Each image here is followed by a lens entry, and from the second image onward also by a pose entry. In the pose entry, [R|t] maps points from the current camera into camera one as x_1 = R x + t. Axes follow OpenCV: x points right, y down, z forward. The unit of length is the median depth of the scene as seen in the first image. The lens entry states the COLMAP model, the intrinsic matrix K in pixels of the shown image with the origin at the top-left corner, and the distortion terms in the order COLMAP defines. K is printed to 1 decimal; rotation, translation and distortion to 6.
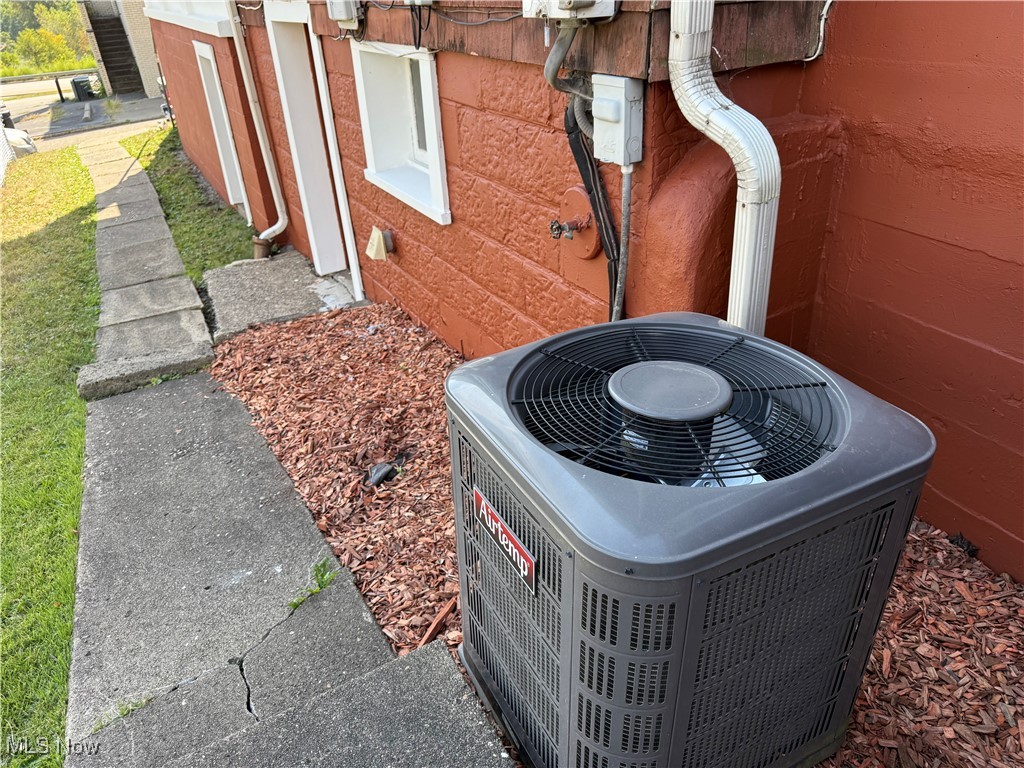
lens RADIAL K [[721.3, 0, 512.0], [0, 721.3, 384.0], [0, 0, 1]] dist [0.000457, 0.000326]
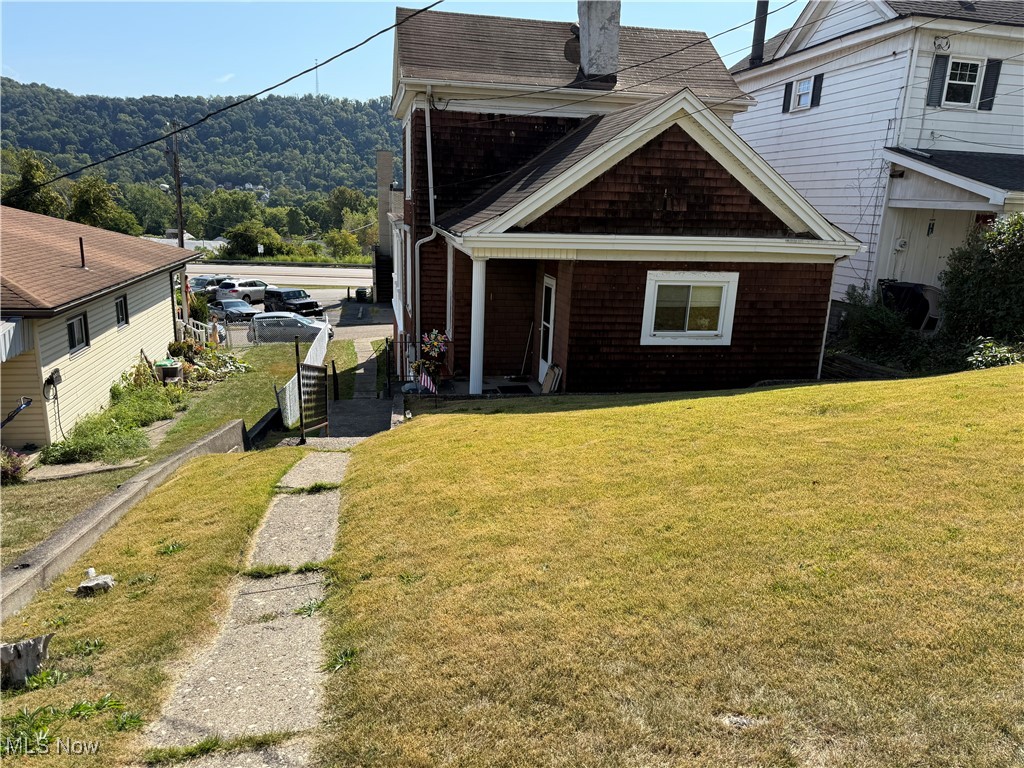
lens RADIAL K [[721.3, 0, 512.0], [0, 721.3, 384.0], [0, 0, 1]] dist [0.000457, 0.000326]
pose [[0.951483, 0.135358, -0.276330, 0.270484], [-0.201884, 0.952347, -0.228643, 0.115051], [0.232214, 0.273337, 0.933469, -0.506050]]
